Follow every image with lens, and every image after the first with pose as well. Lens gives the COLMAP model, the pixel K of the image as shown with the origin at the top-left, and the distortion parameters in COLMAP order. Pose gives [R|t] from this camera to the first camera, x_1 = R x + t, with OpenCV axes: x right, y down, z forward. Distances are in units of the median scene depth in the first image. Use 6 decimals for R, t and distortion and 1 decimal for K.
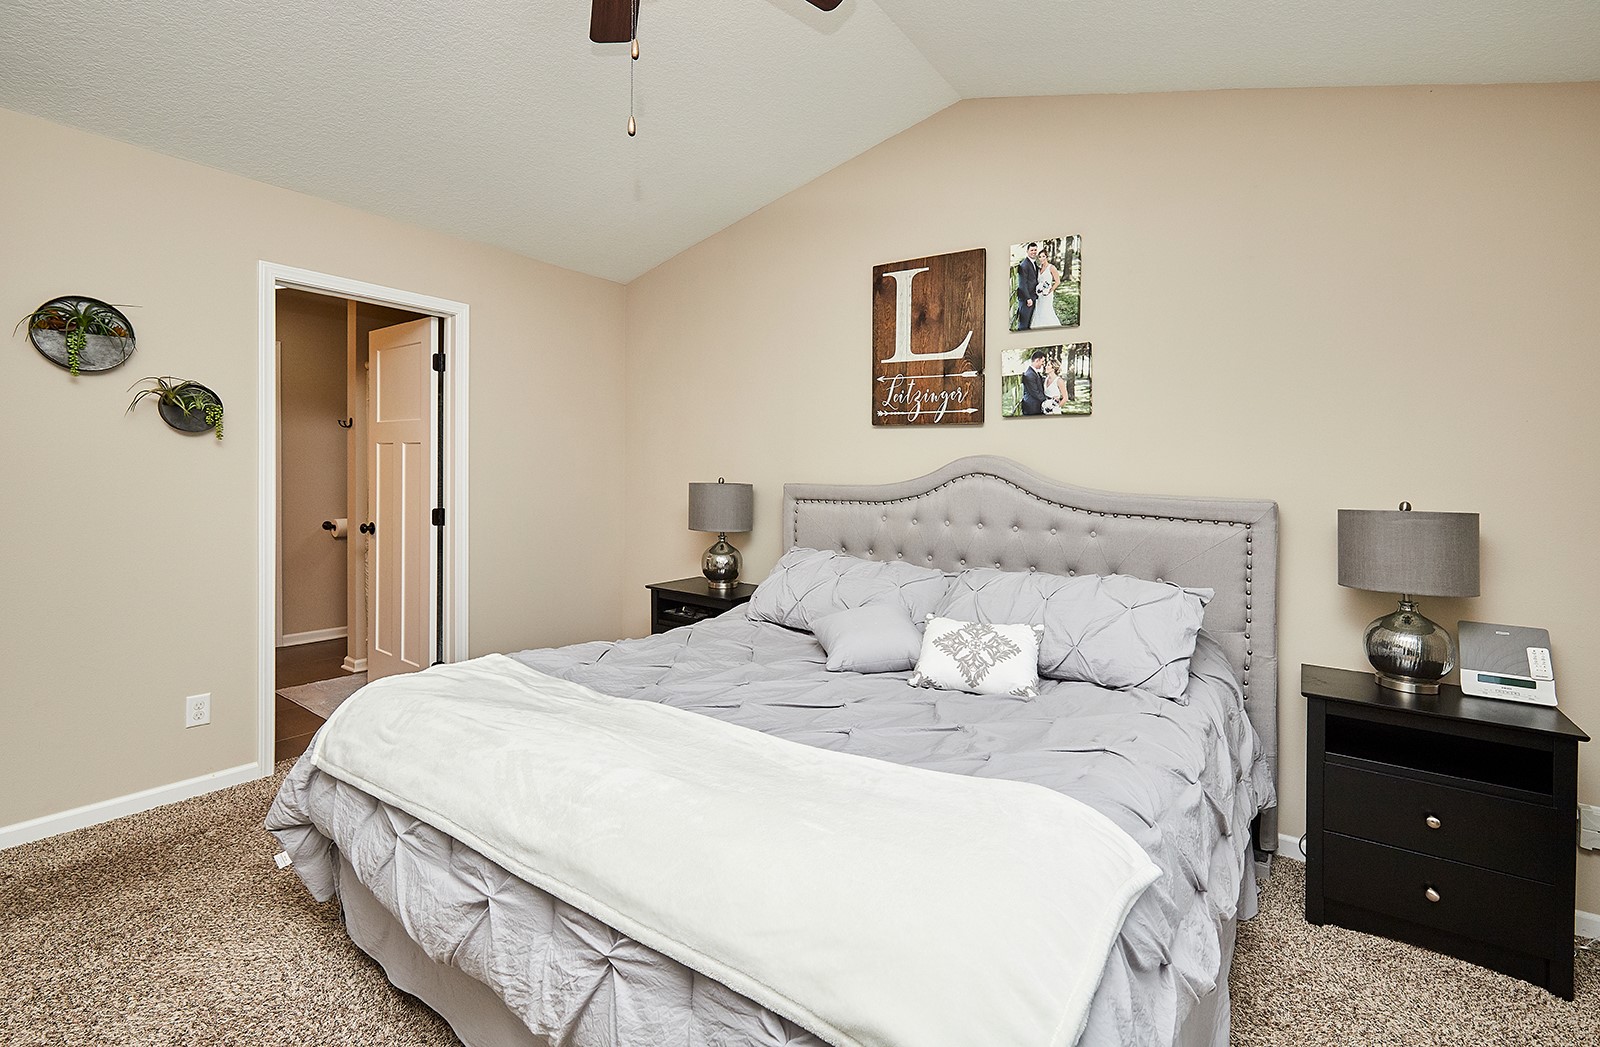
lens RADIAL K [[751.7, 0, 809.9], [0, 751.7, 508.9], [0, 0, 1]] dist [0.004170, 0.000832]
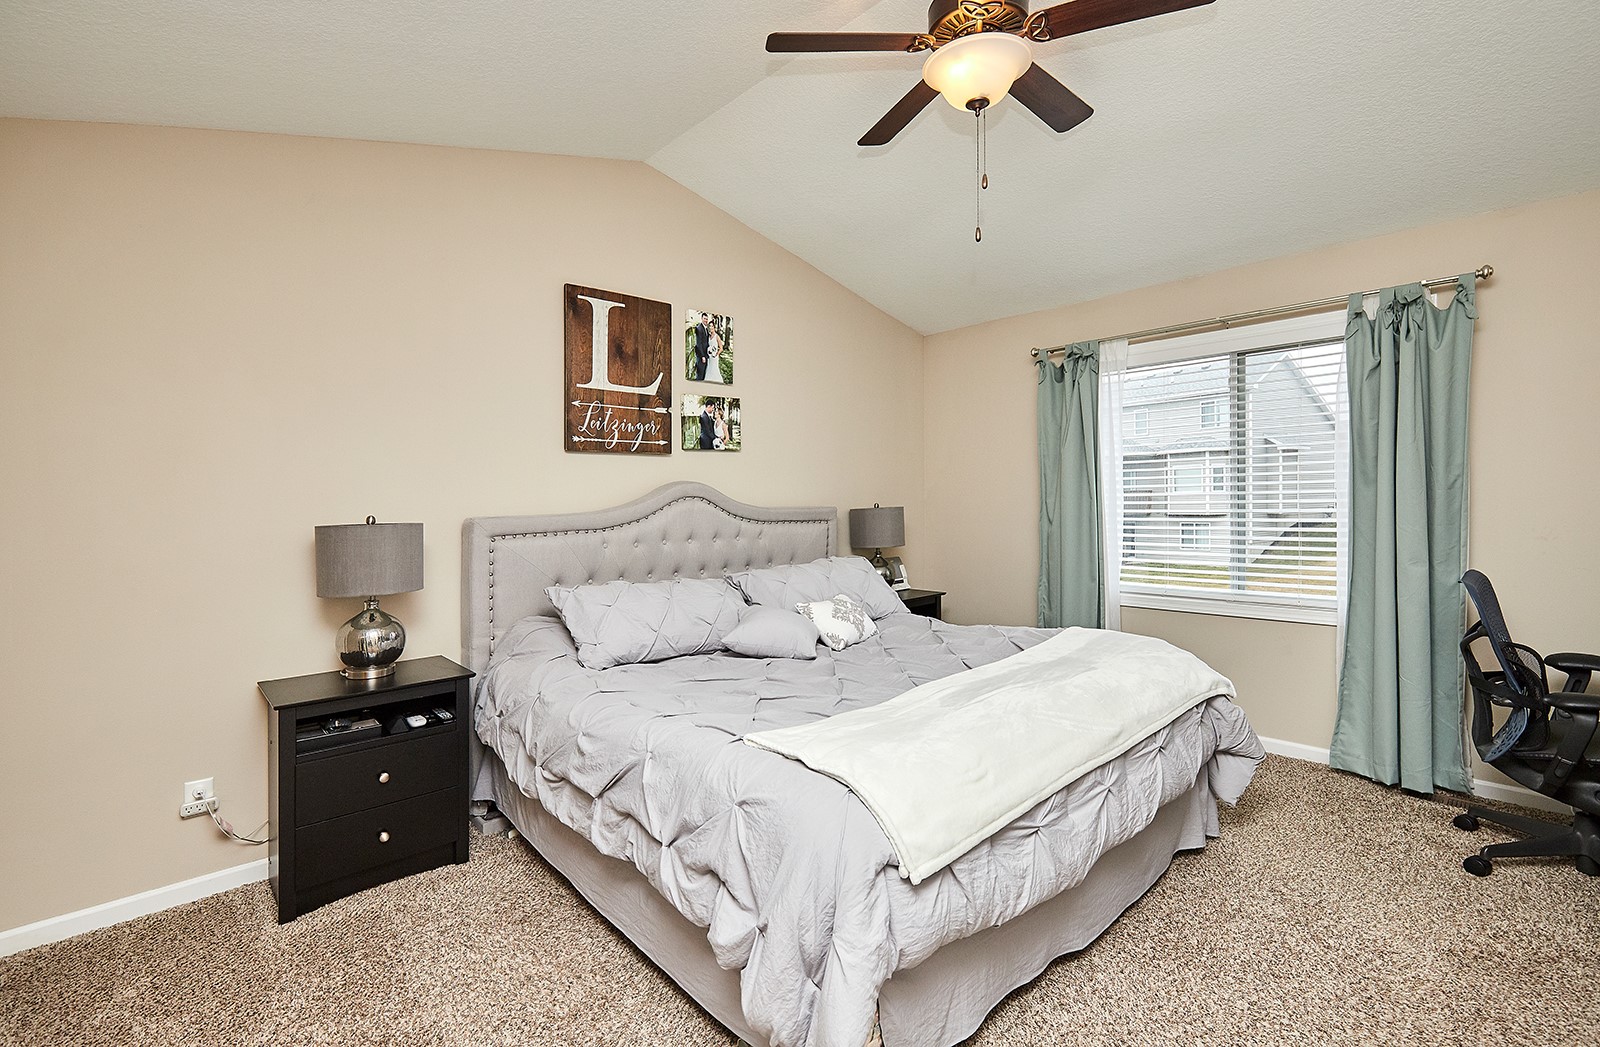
lens RADIAL K [[675.9, 0, 800.0], [0, 675.9, 523.5], [0, 0, 1]] dist [-0.000967, -0.000145]
pose [[0.228309, -0.063642, 0.971506, -0.741526], [0.073902, 0.996115, 0.047887, -0.041946], [-0.970780, 0.060863, 0.232126, 0.567131]]
